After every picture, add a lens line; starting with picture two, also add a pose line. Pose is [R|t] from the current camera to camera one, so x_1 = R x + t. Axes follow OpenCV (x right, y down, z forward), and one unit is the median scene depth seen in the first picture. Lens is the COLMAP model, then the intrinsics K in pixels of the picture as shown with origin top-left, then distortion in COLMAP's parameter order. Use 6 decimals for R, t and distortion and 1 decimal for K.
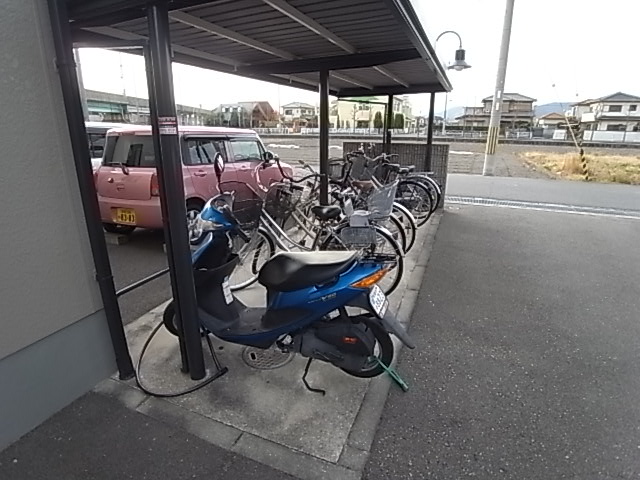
lens RADIAL K [[356.4, 0, 323.1], [0, 356.4, 238.6], [0, 0, 1]] dist [-0.077862, 0.022016]
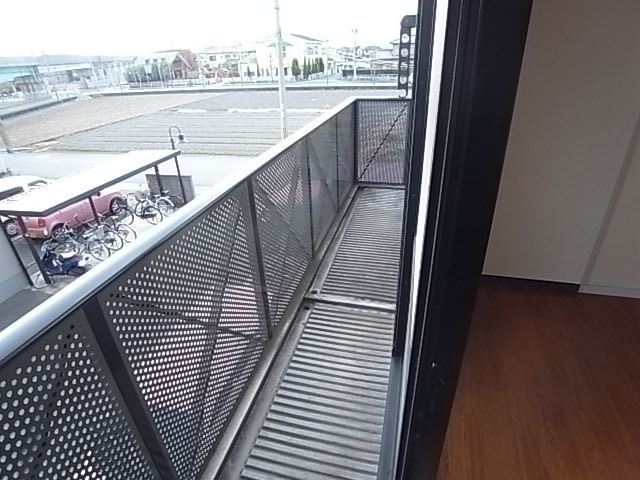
lens RADIAL K [[356.4, 0, 323.1], [0, 356.4, 238.6], [0, 0, 1]] dist [-0.077862, 0.022016]
pose [[0.989778, -0.097642, 0.103950, 0.079507], [0.077576, 0.980218, 0.182086, -0.020404], [-0.119672, -0.172160, 0.977773, -0.105144]]
